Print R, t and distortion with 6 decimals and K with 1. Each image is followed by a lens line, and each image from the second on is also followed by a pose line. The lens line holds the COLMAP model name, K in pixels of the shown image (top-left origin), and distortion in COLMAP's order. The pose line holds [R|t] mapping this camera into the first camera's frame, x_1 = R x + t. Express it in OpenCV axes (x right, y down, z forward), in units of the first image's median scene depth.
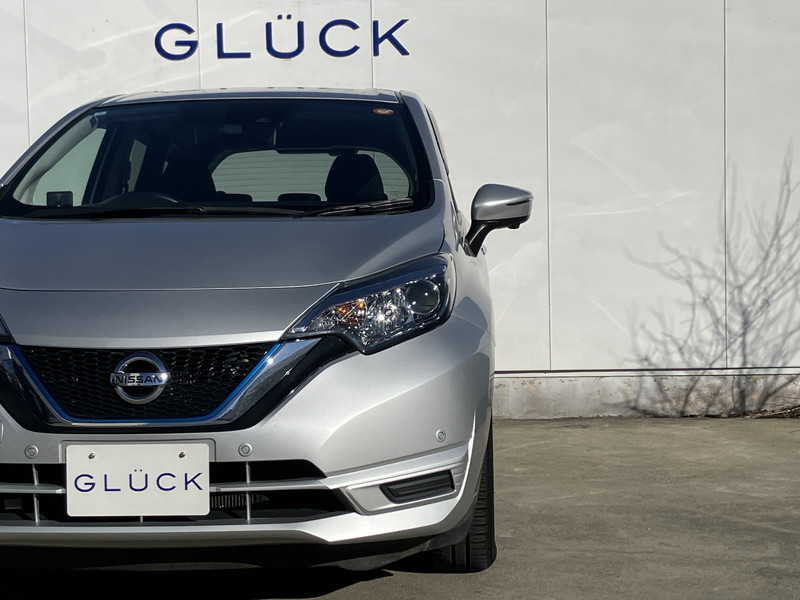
lens RADIAL K [[1473.2, 0, 372.9], [0, 1473.2, 298.9], [0, 0, 1]] dist [0.209201, 0.000688]
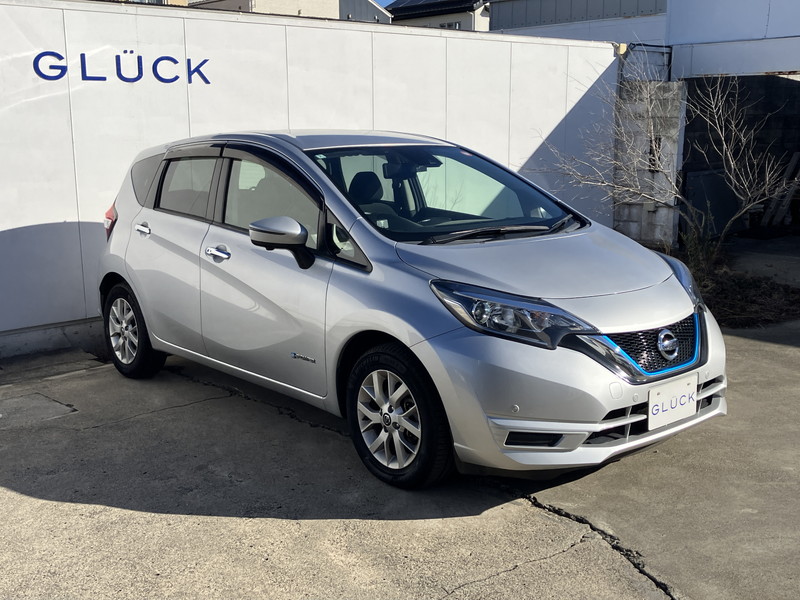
lens RADIAL K [[904.8, 0, 400.0], [0, 904.8, 300.0], [0, 0, 1]] dist [0.013938, 0.056353]
pose [[0.711333, -0.125402, 0.691578, -0.880227], [0.040247, 0.989608, 0.138047, -0.123705], [-0.701702, -0.070364, 0.708988, 0.385388]]
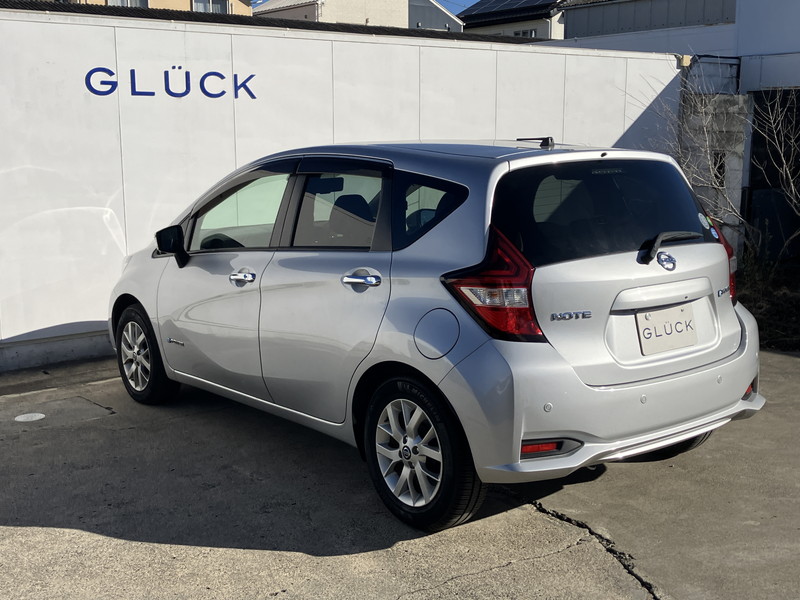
lens RADIAL K [[957.1, 0, 400.0], [0, 957.1, 300.0], [0, 0, 1]] dist [0.043432, 0.012540]
pose [[0.762532, -0.097017, 0.639635, -0.902556], [0.031381, 0.993075, 0.113215, -0.122052], [-0.646189, -0.066257, 0.760296, 0.283435]]
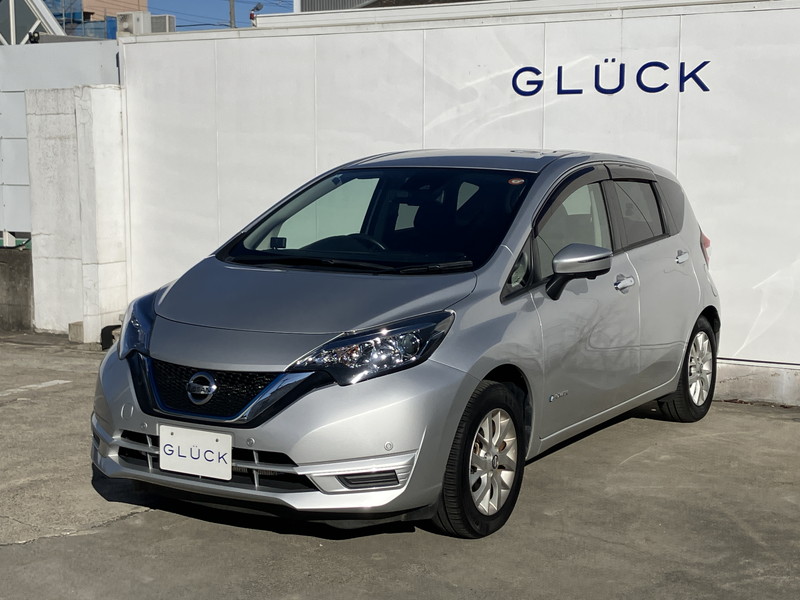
lens RADIAL K [[1303.9, 0, 400.0], [0, 1303.9, 300.0], [0, 0, 1]] dist [0.171043, -0.093453]
pose [[0.891426, 0.074475, -0.447004, 0.517605], [-0.043632, 0.995926, 0.078920, -0.126895], [0.451061, -0.050848, 0.891044, -0.108766]]
